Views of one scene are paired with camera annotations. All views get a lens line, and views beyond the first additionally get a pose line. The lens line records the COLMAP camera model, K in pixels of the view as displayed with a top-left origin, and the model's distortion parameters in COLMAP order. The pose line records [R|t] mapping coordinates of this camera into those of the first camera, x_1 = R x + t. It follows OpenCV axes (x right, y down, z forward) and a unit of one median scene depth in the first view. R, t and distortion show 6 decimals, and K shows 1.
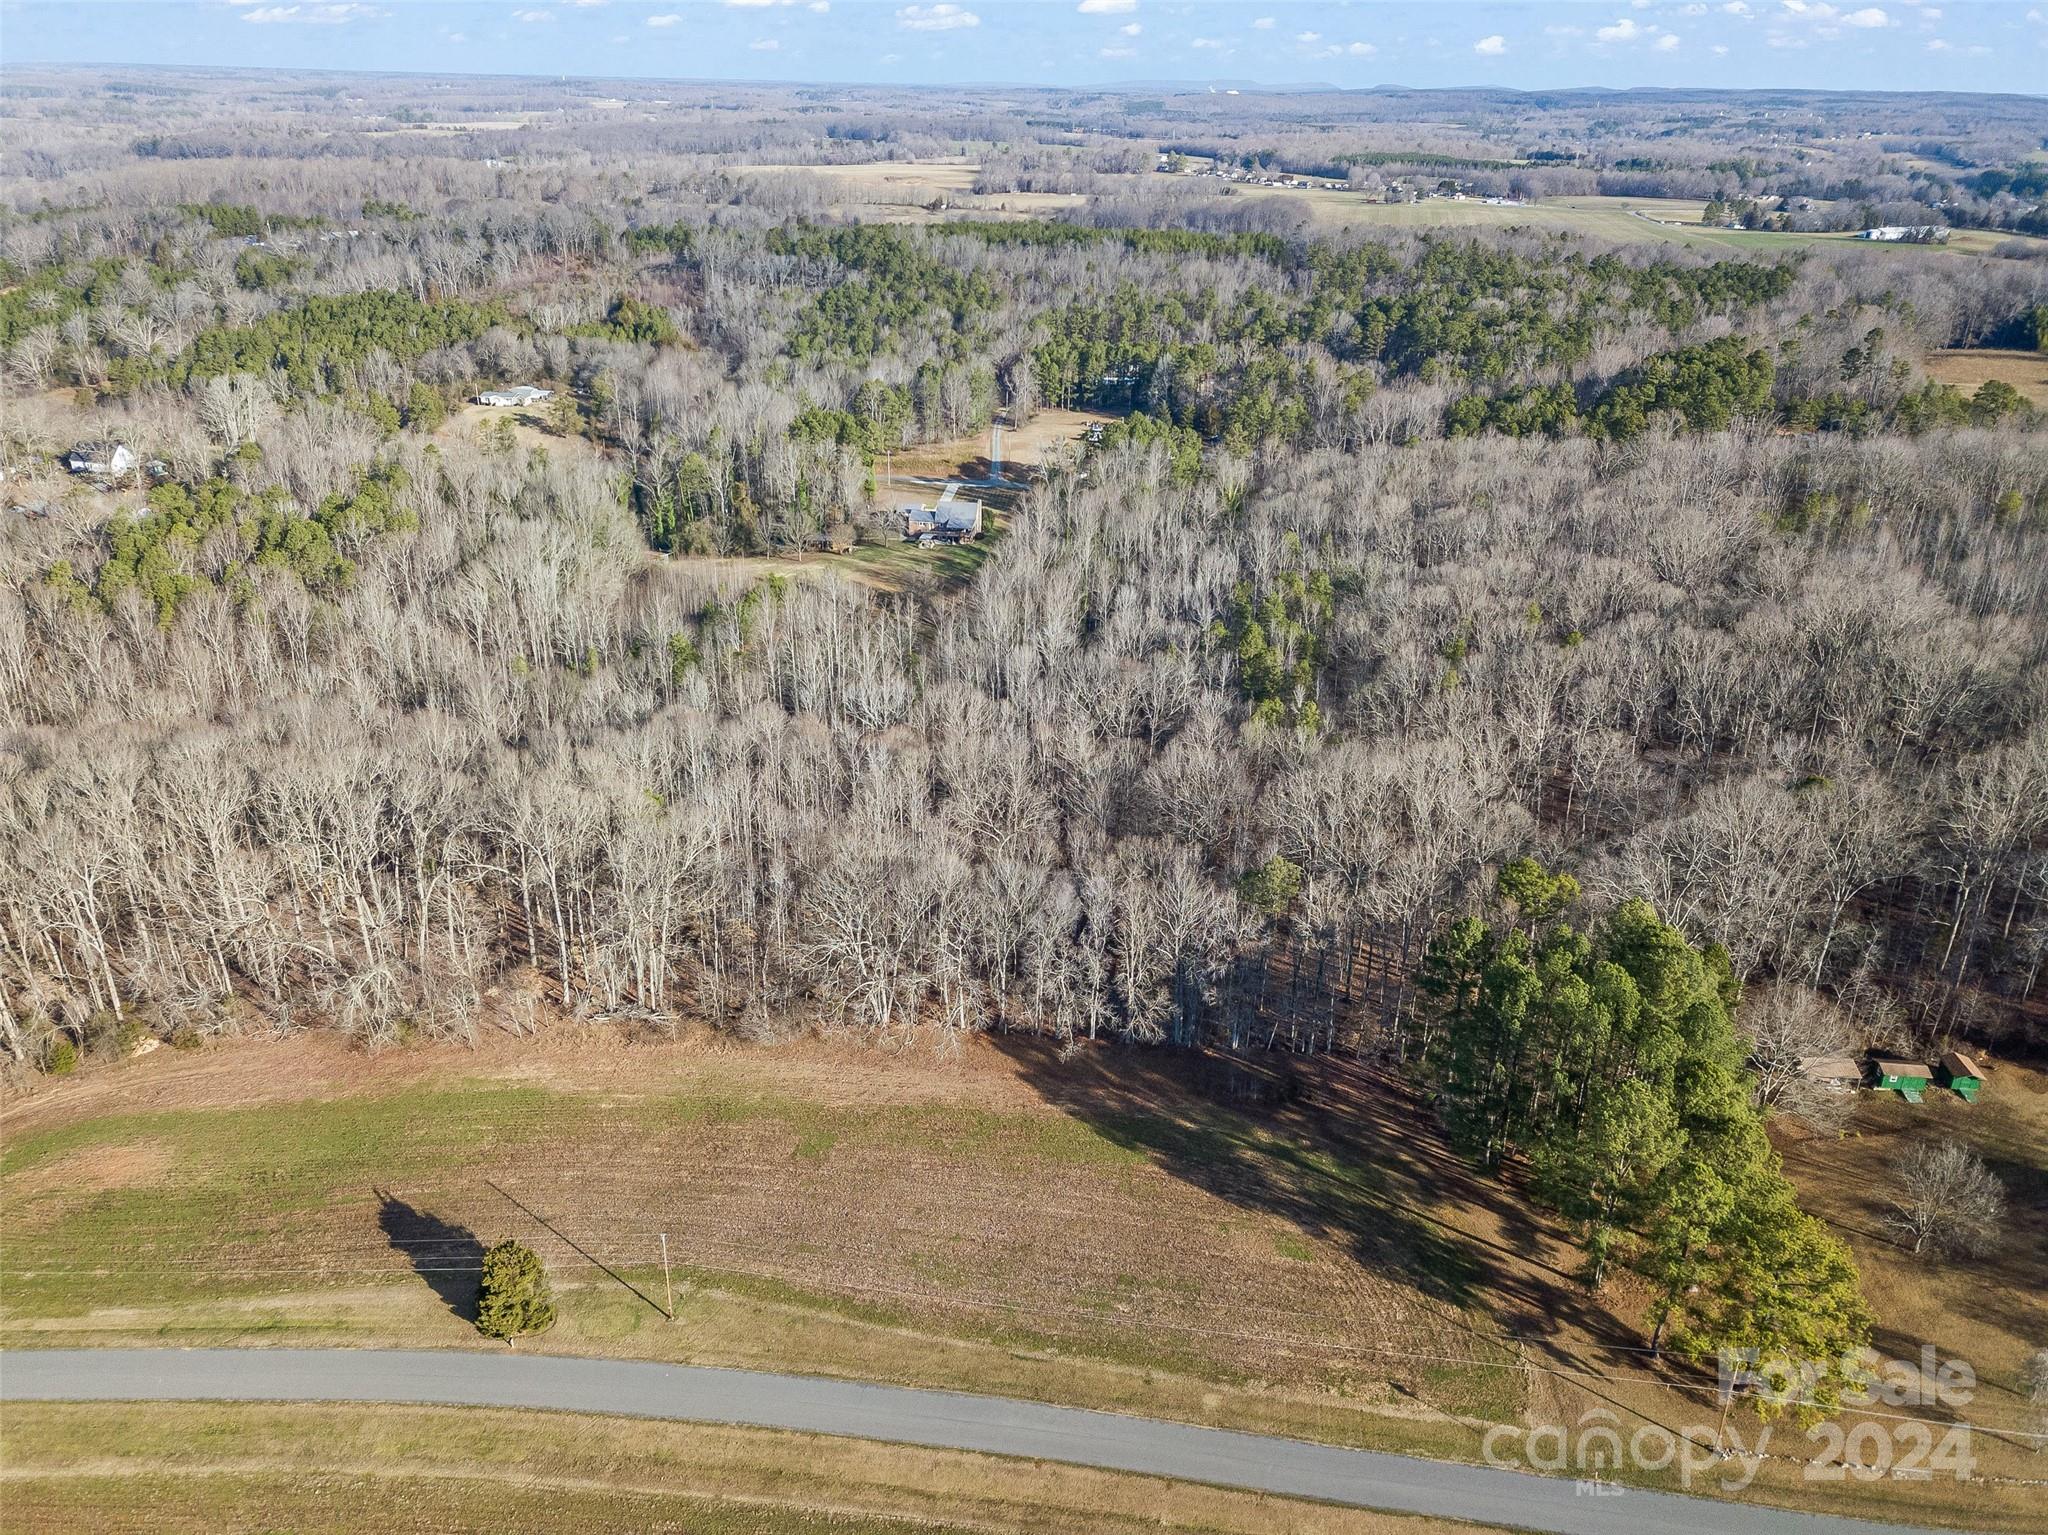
lens RADIAL K [[1547.1, 0, 1017.1], [0, 1547.1, 769.6], [0, 0, 1]] dist [0.033458, 0.000131]
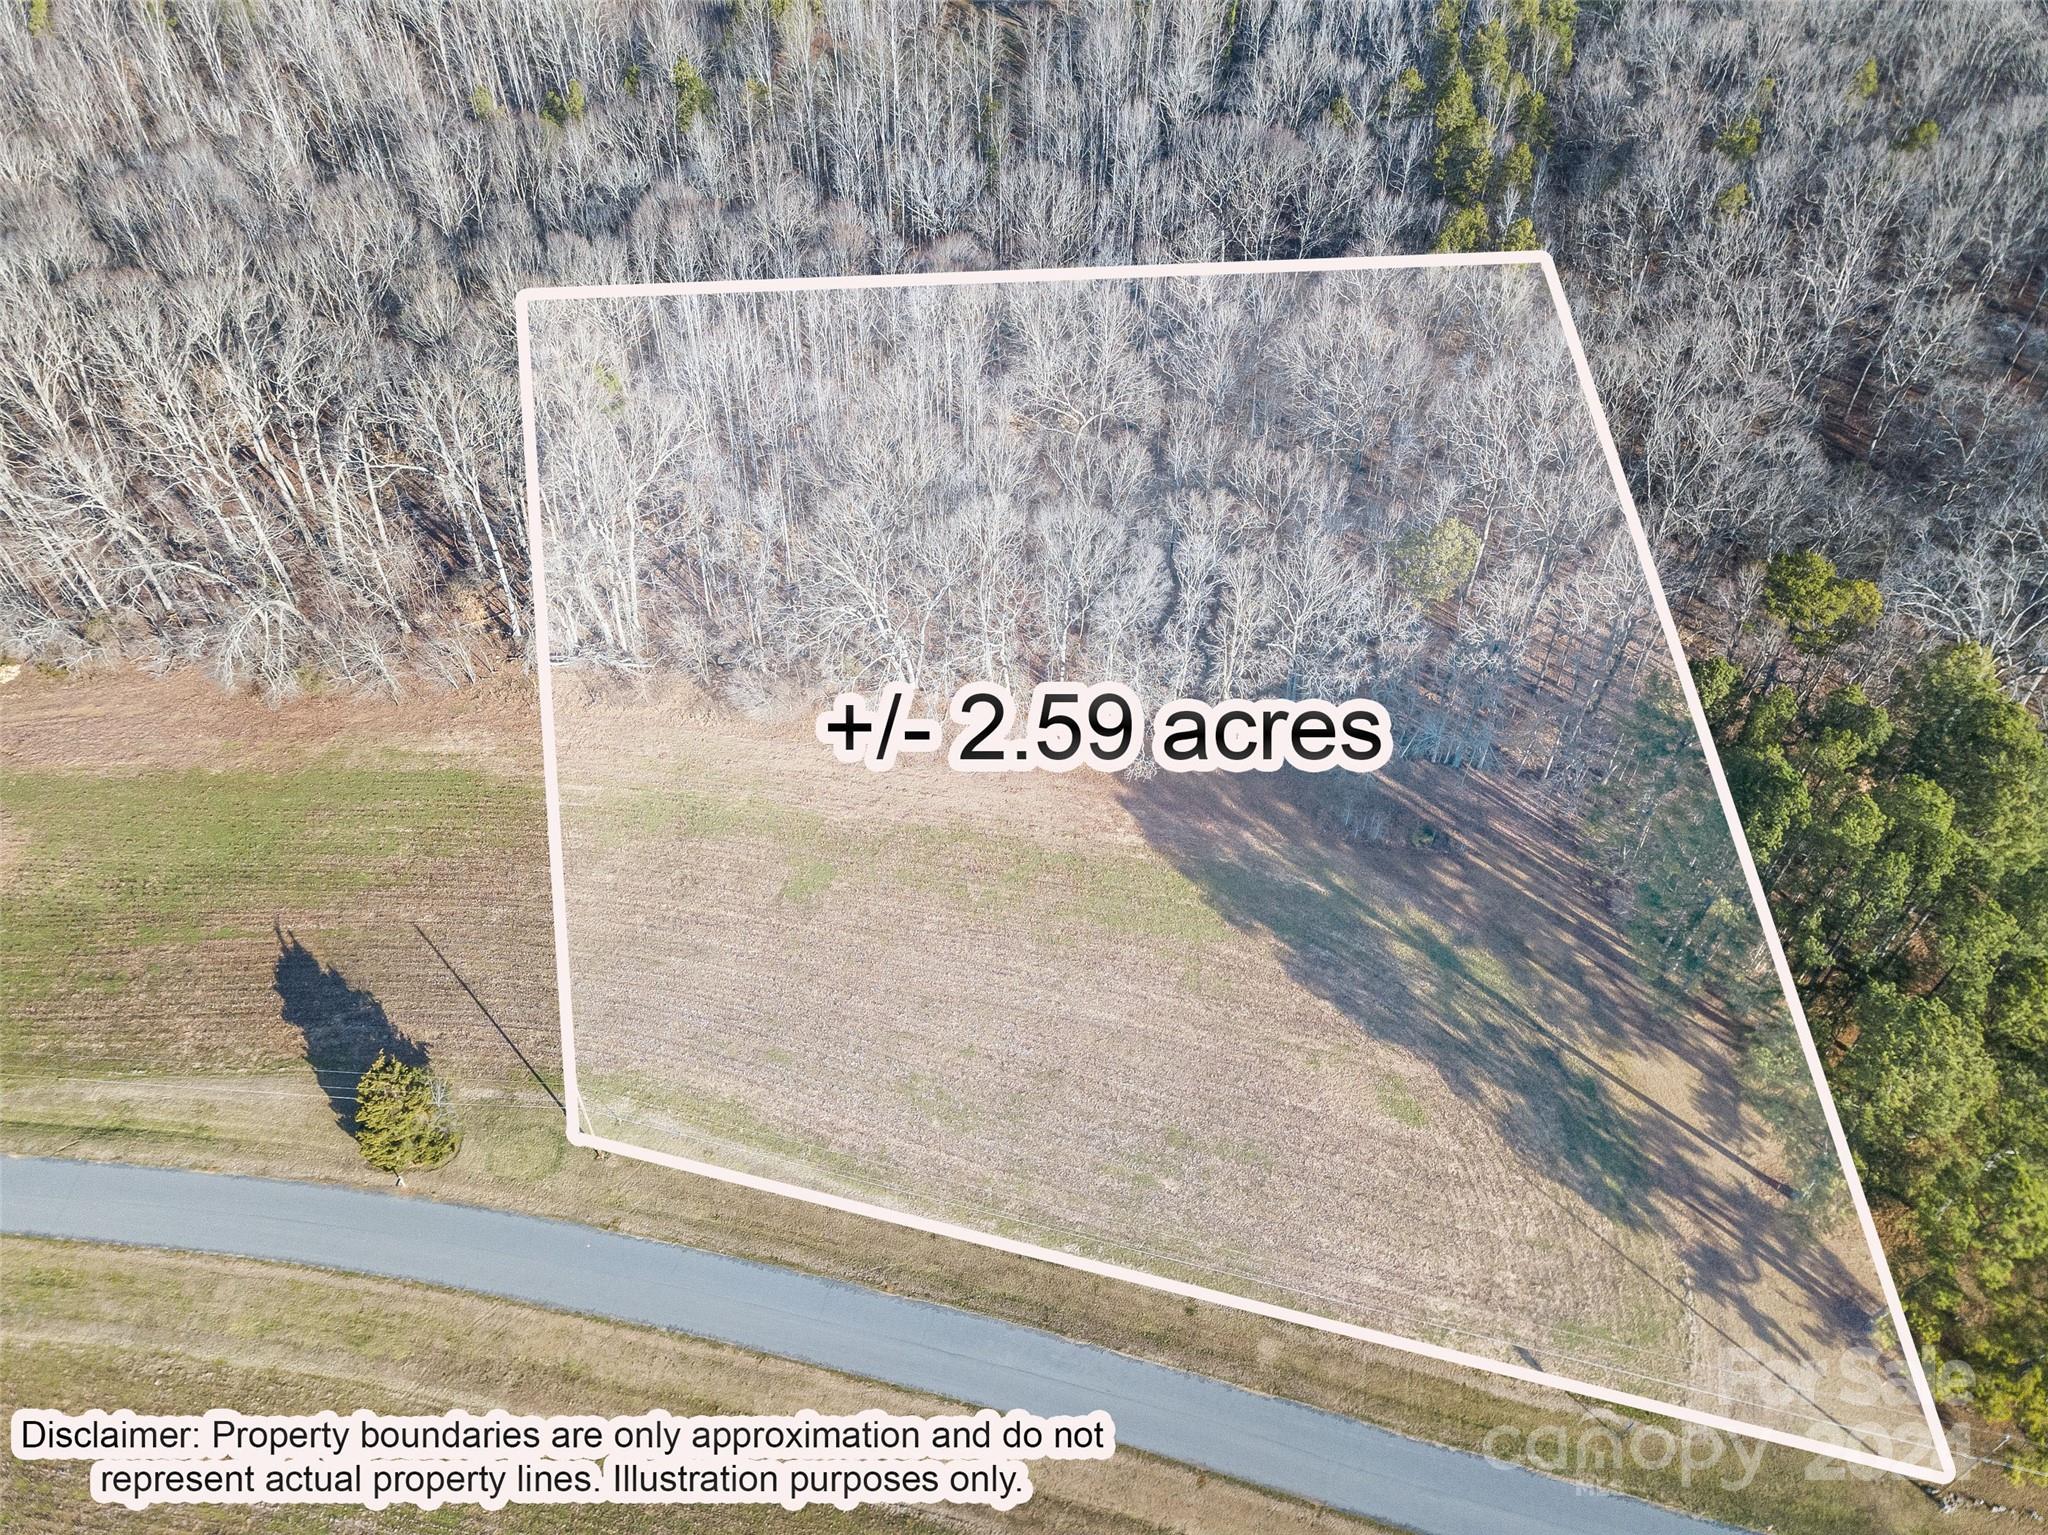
lens RADIAL K [[1547.1, 0, 1017.1], [0, 1547.1, 769.6], [0, 0, 1]] dist [0.033458, 0.000131]
pose [[0.995779, 0.064359, -0.065438, 0.023225], [-0.033376, 0.918061, 0.395032, -0.118782], [0.085500, -0.391180, 0.916334, 0.285286]]
